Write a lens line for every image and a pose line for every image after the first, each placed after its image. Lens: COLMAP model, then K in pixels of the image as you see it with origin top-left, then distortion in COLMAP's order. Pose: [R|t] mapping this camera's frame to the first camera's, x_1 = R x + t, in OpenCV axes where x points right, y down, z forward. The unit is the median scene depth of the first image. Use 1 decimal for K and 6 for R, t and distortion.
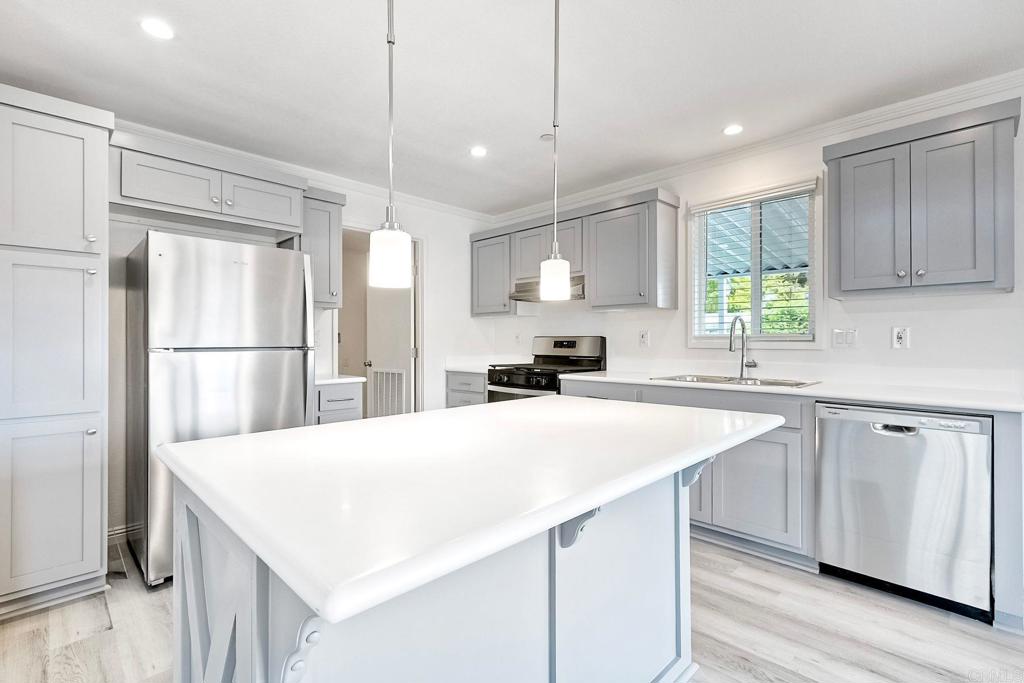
lens RADIAL K [[464.9, 0, 521.8], [0, 464.9, 342.7], [0, 0, 1]] dist [0.005688, -0.001187]
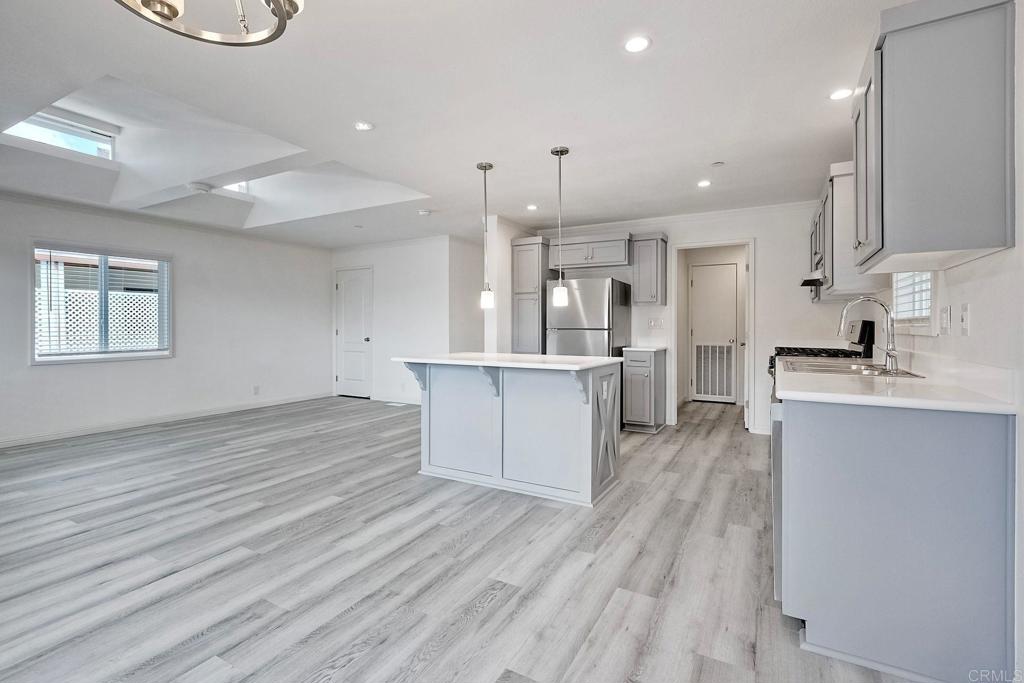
lens RADIAL K [[464.9, 0, 523.0], [0, 464.9, 331.3], [0, 0, 1]] dist [0.005688, -0.001187]
pose [[0.281373, 0.011311, -0.959532, 1.036003], [-0.004310, 0.999935, 0.010523, 0.001316], [0.959589, 0.001175, 0.281404, 0.124420]]
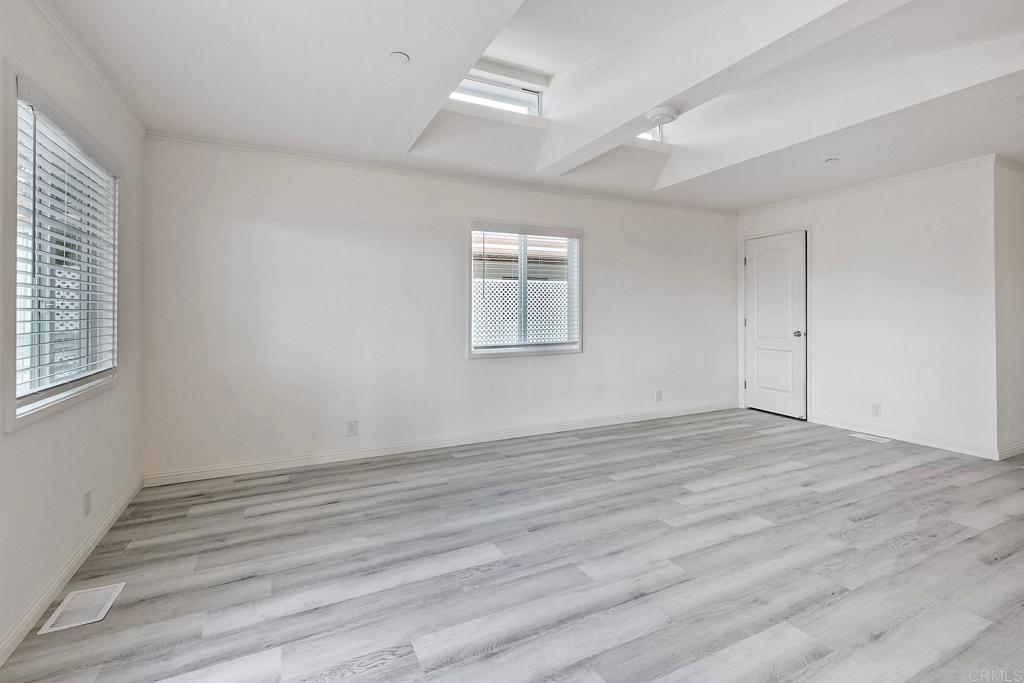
lens RADIAL K [[480.9, 0, 525.4], [0, 480.9, 311.8], [0, 0, 1]] dist [0.017741, -0.001016]
pose [[-0.302886, 0.003430, -0.953021, 0.482127], [-0.000638, 0.999993, 0.003802, -0.009283], [0.953027, 0.001760, -0.302882, -0.353730]]
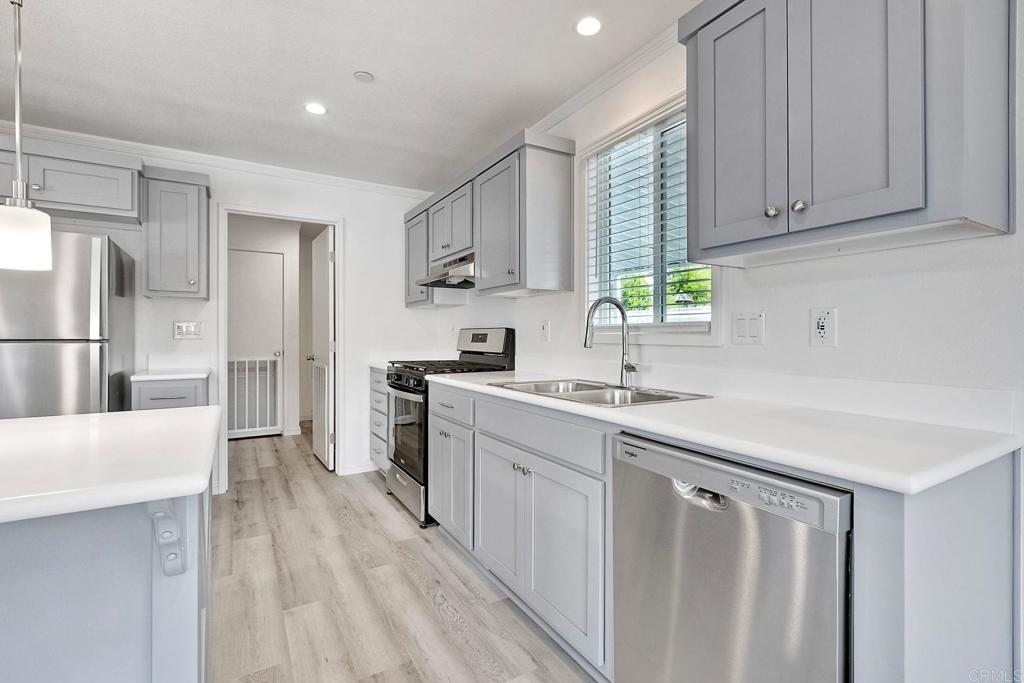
lens RADIAL K [[464.9, 0, 517.2], [0, 464.9, 336.3], [0, 0, 1]] dist [0.005688, -0.001187]
pose [[0.967885, 0.002047, -0.251386, 0.468810], [-0.002297, 0.999997, -0.000698, 0.001902], [0.251384, 0.001253, 0.967887, 0.273279]]
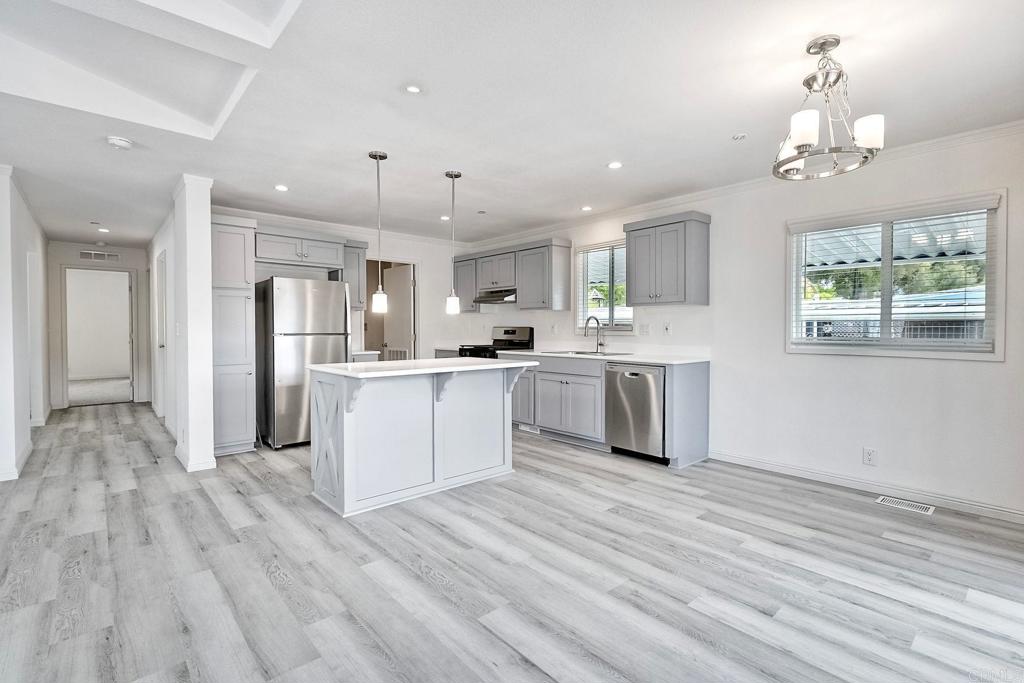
lens RADIAL K [[464.9, 0, 519.9], [0, 464.9, 343.2], [0, 0, 1]] dist [0.005688, -0.001187]
pose [[0.998089, 0.002453, -0.061738, 0.280626], [-0.000670, 0.999582, 0.028897, -0.005360], [0.061783, -0.028800, 0.997674, -0.668584]]
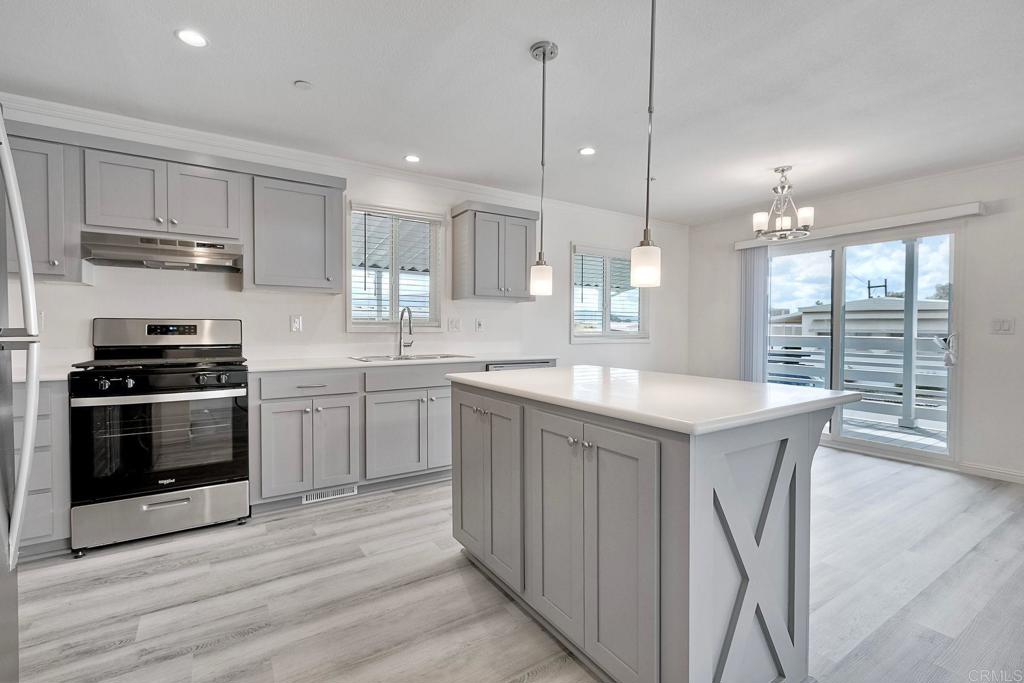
lens RADIAL K [[464.9, 0, 514.5], [0, 464.9, 336.2], [0, 0, 1]] dist [0.005688, -0.001187]
pose [[0.223672, -0.017449, 0.974508, -0.644888], [-0.000813, 0.999836, 0.018089, -0.000124], [-0.974664, -0.004839, 0.223621, 0.397588]]
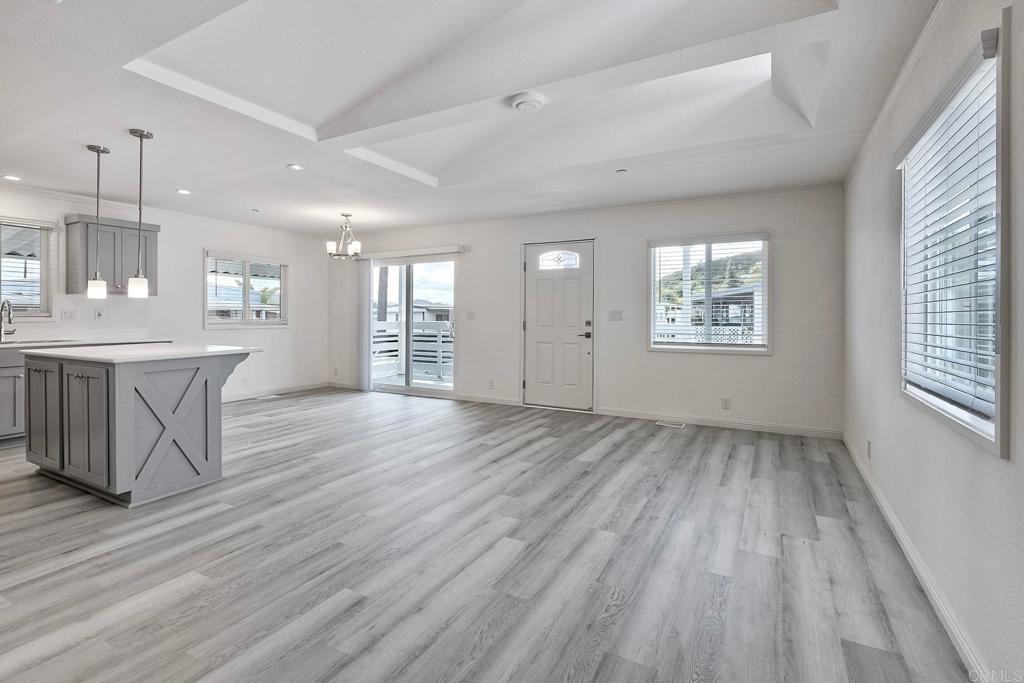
lens RADIAL K [[464.9, 0, 506.0], [0, 464.9, 317.5], [0, 0, 1]] dist [0.005688, -0.001187]
pose [[-0.267130, 0.000338, 0.963661, -1.282782], [0.003382, 0.999994, 0.000586, 0.003270], [-0.963655, 0.003416, -0.267129, -0.122455]]
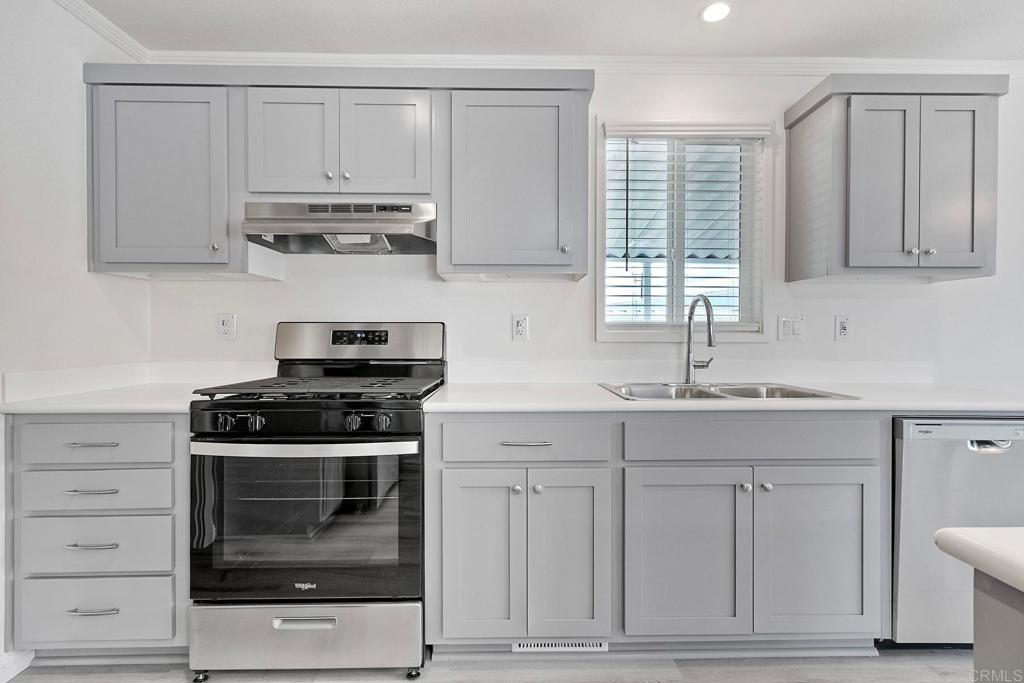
lens RADIAL K [[464.9, 0, 519.3], [0, 464.9, 334.6], [0, 0, 1]] dist [0.005688, -0.001187]
pose [[0.701394, -0.002226, 0.712770, -0.195747], [0.000941, 0.999997, 0.002196, -0.000516], [-0.712773, -0.000869, 0.701394, 0.653086]]
